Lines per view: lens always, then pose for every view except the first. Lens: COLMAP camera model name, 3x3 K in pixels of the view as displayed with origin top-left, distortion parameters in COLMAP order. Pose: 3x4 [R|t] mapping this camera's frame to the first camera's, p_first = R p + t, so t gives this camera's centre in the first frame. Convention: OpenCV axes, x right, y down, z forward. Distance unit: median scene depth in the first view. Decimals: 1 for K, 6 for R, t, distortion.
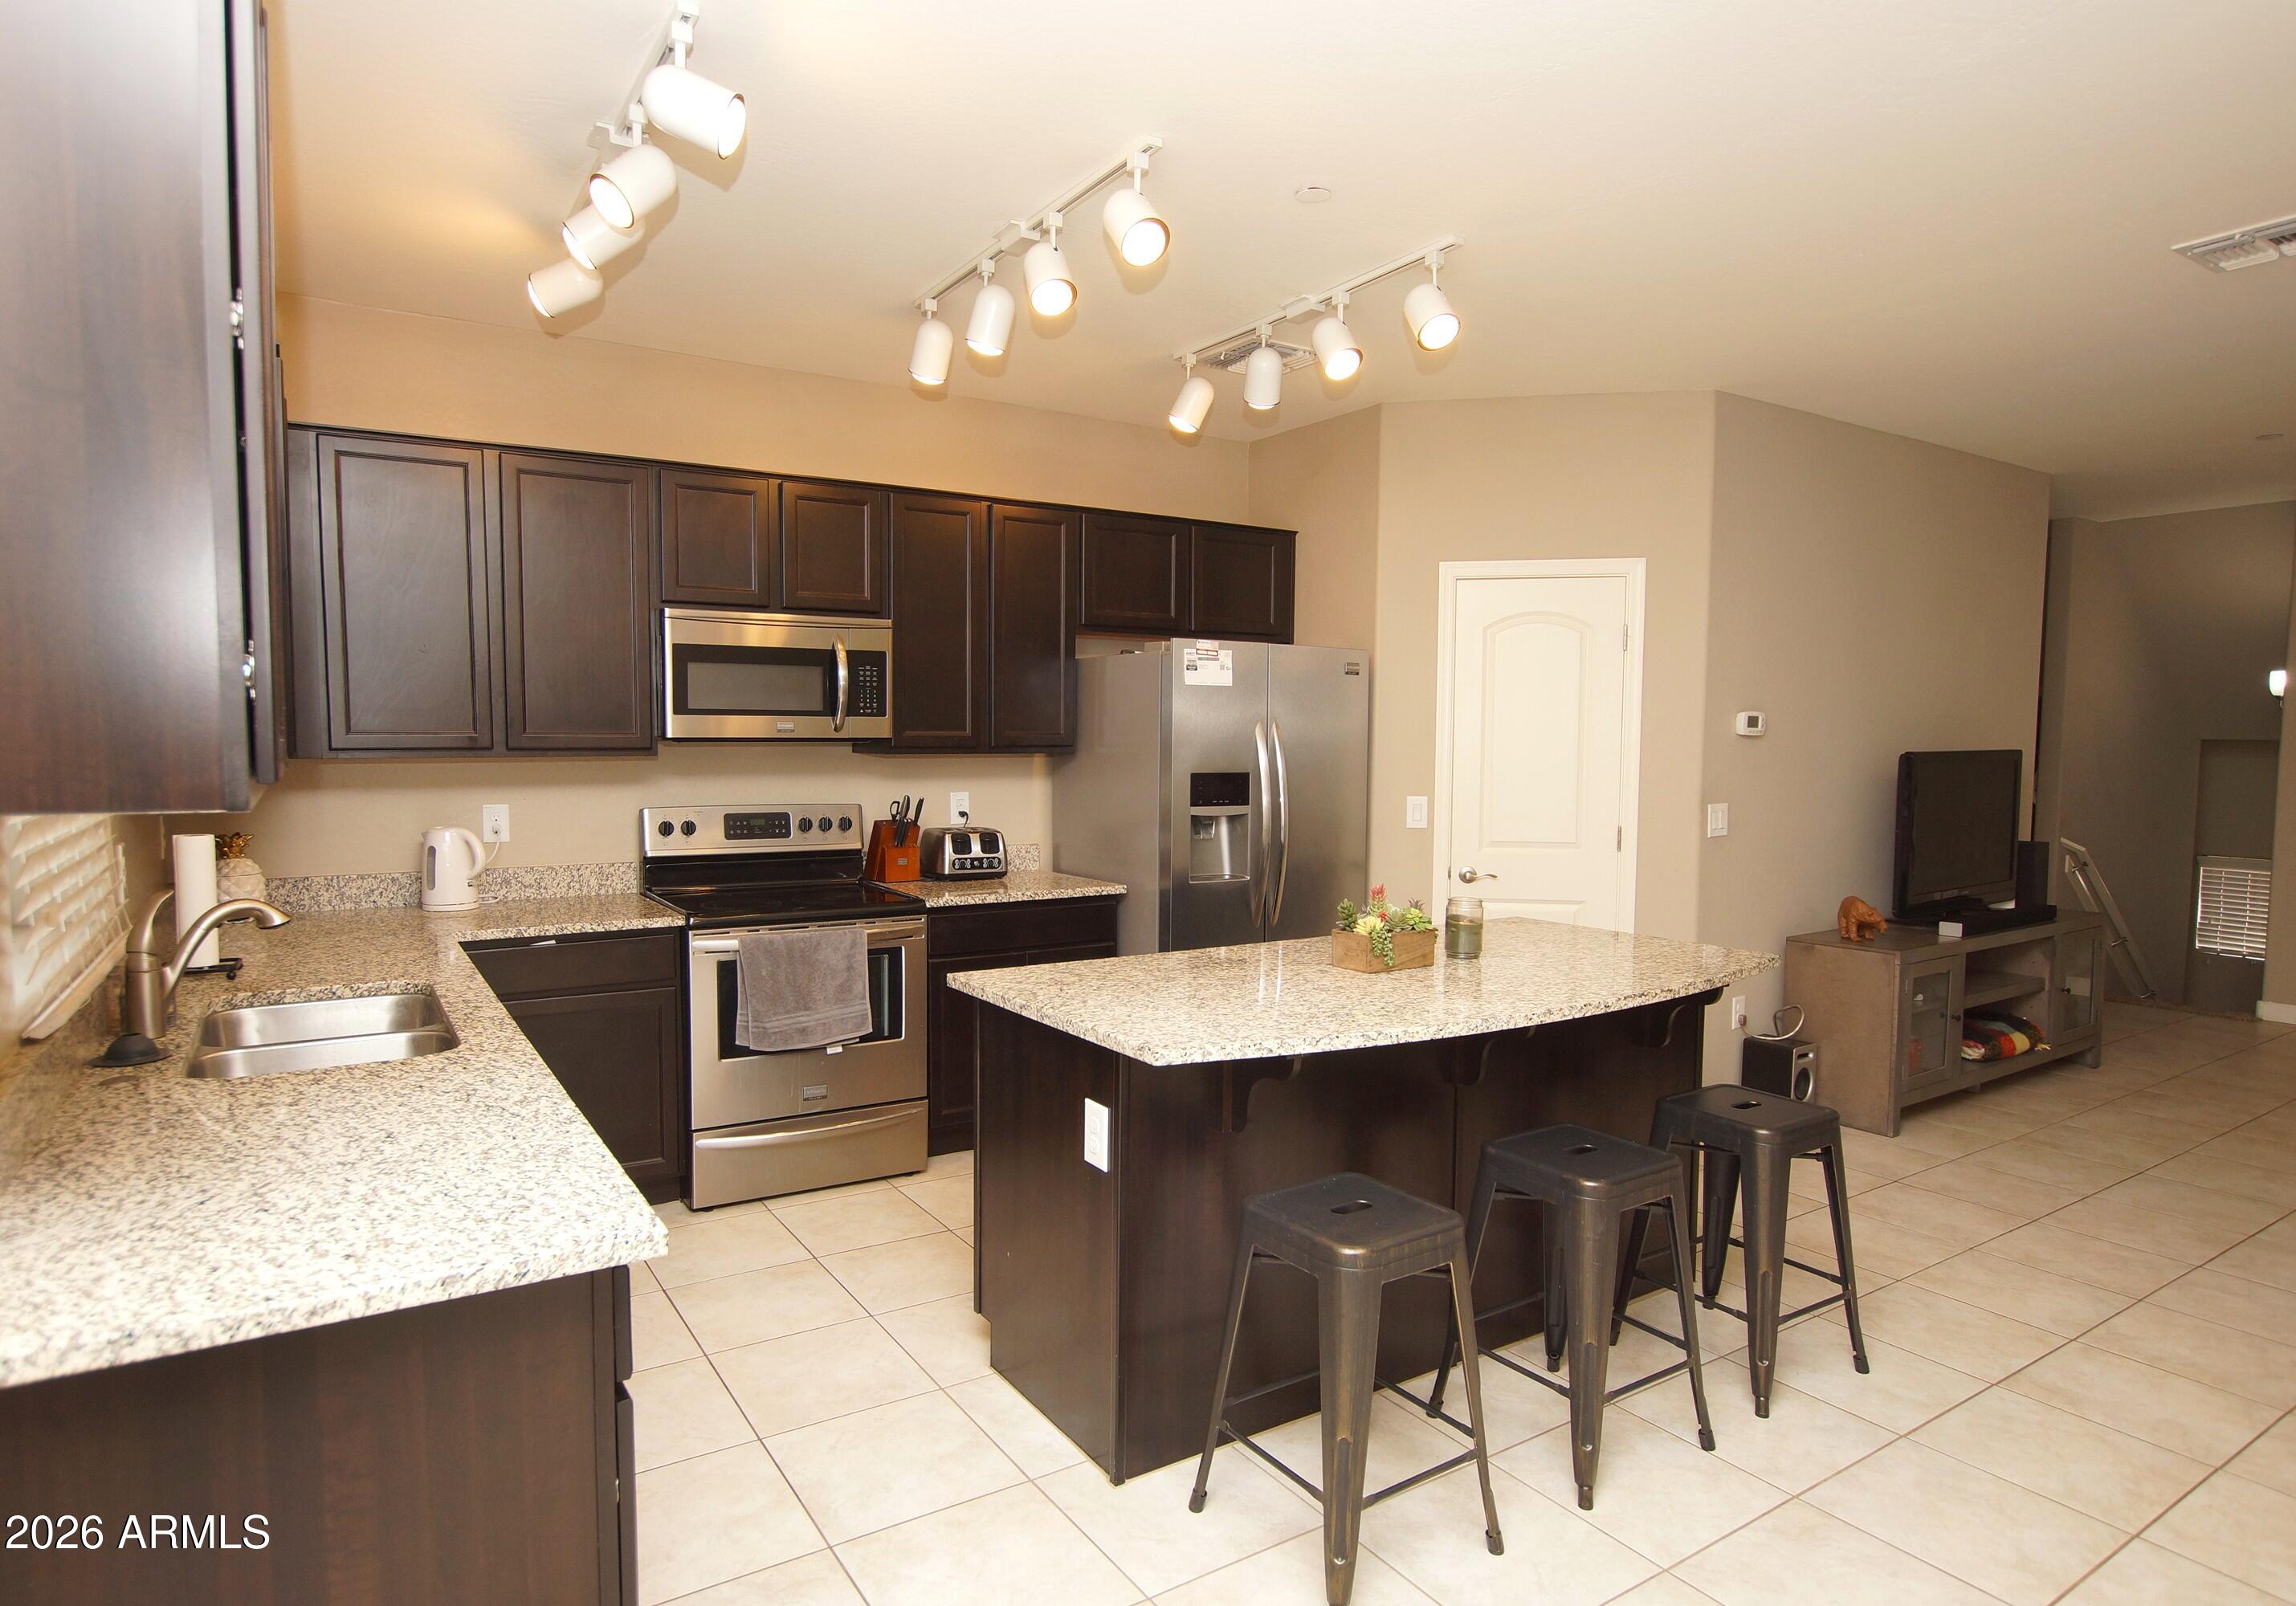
lens RADIAL K [[1278.3, 0, 1088.4], [0, 1278.3, 820.8], [0, 0, 1]] dist [-0.017492, -0.000442]
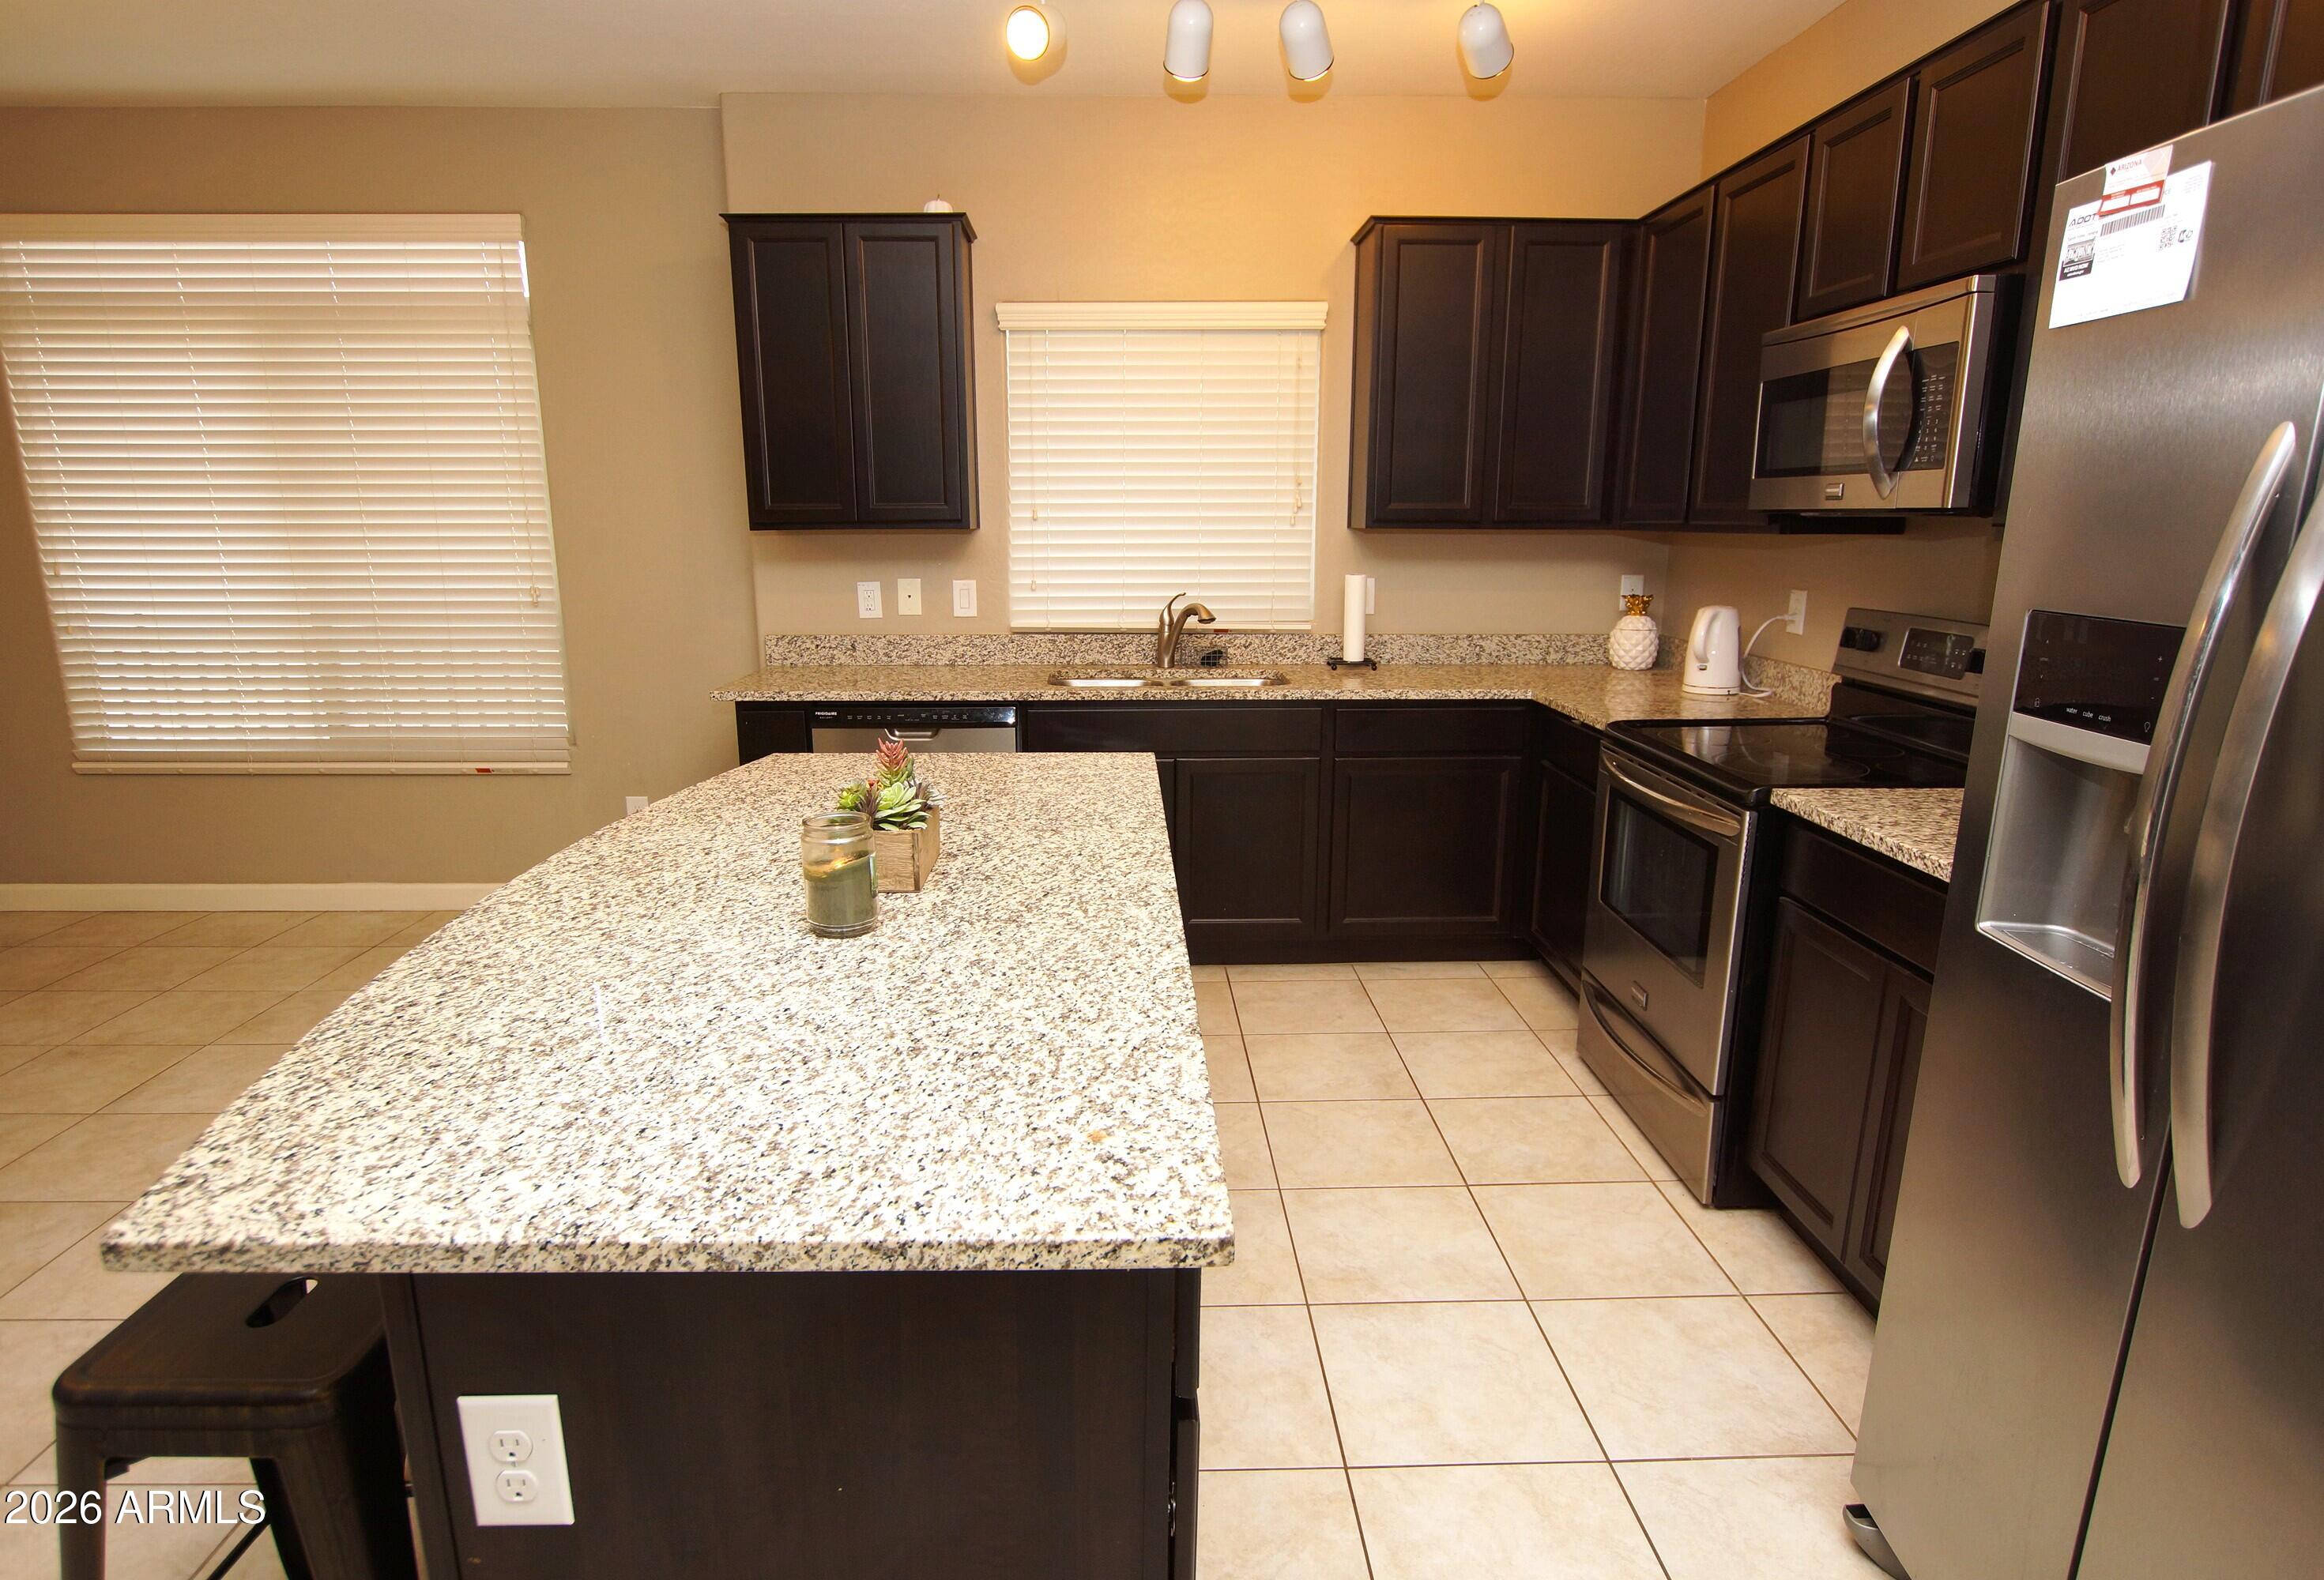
lens RADIAL K [[1258.7, 0, 1148.6], [0, 1258.7, 811.5], [0, 0, 1]] dist [-0.022577, 0.000856]
pose [[-0.501492, 0.195535, -0.842776, 0.455478], [-0.061315, 0.963643, 0.260062, -0.054861], [0.862987, 0.182094, -0.471270, 0.937415]]
